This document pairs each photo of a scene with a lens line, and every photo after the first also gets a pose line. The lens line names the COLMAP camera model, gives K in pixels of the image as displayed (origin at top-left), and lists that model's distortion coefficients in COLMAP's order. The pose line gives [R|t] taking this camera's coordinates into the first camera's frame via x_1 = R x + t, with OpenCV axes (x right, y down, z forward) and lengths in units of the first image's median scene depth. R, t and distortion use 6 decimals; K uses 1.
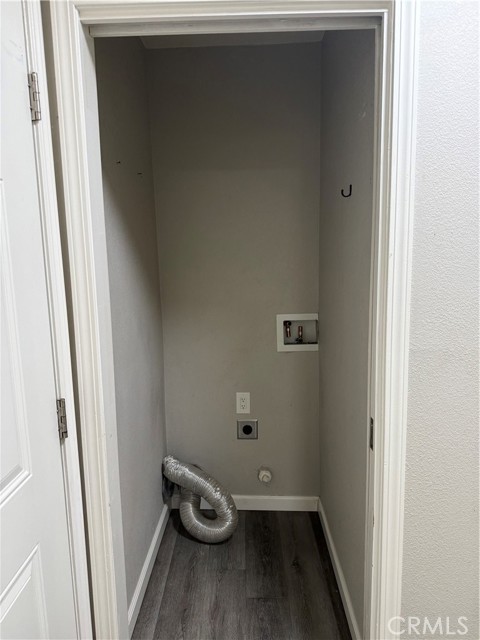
lens RADIAL K [[448.7, 0, 236.9], [0, 448.7, 316.9], [0, 0, 1]] dist [0.055870, -0.060493]
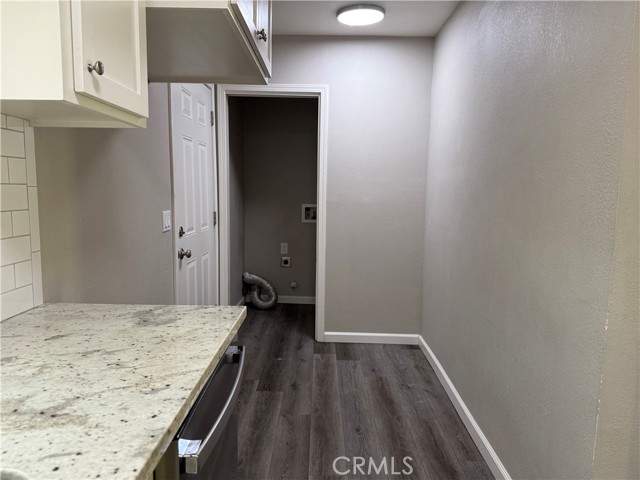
lens RADIAL K [[448.7, 0, 323.9], [0, 448.7, 242.2], [0, 0, 1]] dist [0.055870, -0.060493]
pose [[0.999100, 0.034044, 0.025289, 0.150533], [-0.033502, 0.999207, -0.021529, 0.218537], [-0.026002, 0.020662, 0.999448, -1.078021]]
